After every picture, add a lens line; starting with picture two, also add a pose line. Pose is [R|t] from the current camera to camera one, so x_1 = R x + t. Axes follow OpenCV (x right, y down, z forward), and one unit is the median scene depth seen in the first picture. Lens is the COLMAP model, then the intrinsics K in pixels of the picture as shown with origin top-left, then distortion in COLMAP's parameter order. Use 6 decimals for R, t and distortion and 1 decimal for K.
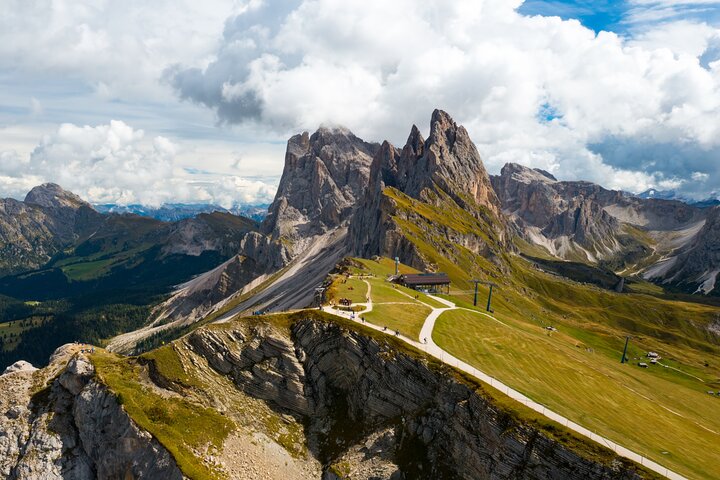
lens RADIAL K [[637.7, 0, 311.8], [0, 637.7, 226.3], [0, 0, 1]] dist [0.017997, -0.040816]
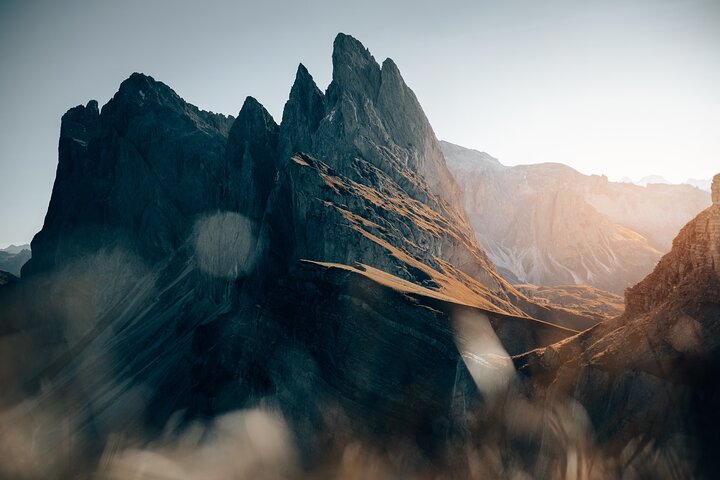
lens RADIAL K [[1070.3, 0, 359.0], [0, 1070.3, 240.0], [0, 0, 1]] dist [-0.095745, 0.000000]
pose [[0.968799, -0.074315, 0.236446, -0.019480], [0.080122, 0.996672, -0.015034, 0.011386], [-0.234542, 0.033510, 0.971528, 0.060550]]
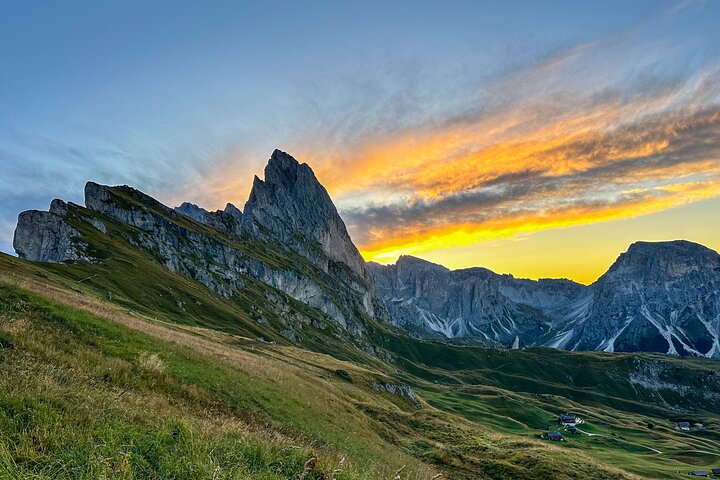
lens RADIAL K [[637.7, 0, 375.7], [0, 637.7, 227.3], [0, 0, 1]] dist [0.017997, -0.040816]
pose [[0.969470, -0.051569, 0.239727, 0.088653], [0.093722, 0.981336, -0.167914, 0.042015], [-0.226594, 0.185255, 0.956209, 0.170415]]
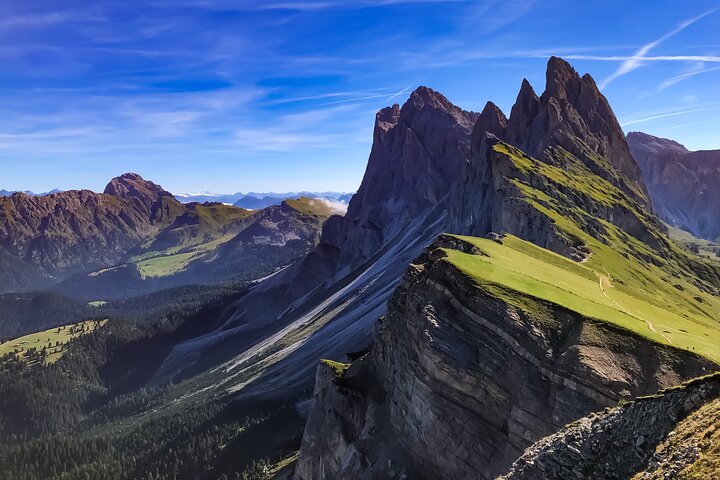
lens RADIAL K [[675.3, 0, 343.1], [0, 675.3, 174.6], [0, 0, 1]] dist [0.066234, -0.101741]
pose [[0.994891, -0.032069, -0.095730, 0.006504], [0.026502, 0.997914, -0.058874, 0.006671], [0.097419, 0.056036, 0.993665, 0.094107]]
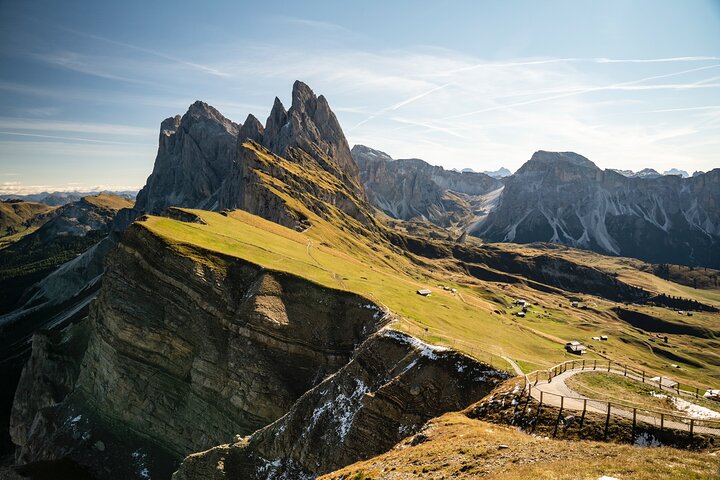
lens RADIAL K [[521.4, 0, 360.9], [0, 521.4, 244.5], [0, 0, 1]] dist [-0.113967, 0.030298]
pose [[0.951864, -0.062050, 0.300176, 0.019181], [0.037927, 0.995613, 0.085537, 0.011424], [-0.304166, -0.070035, 0.950041, 0.112813]]
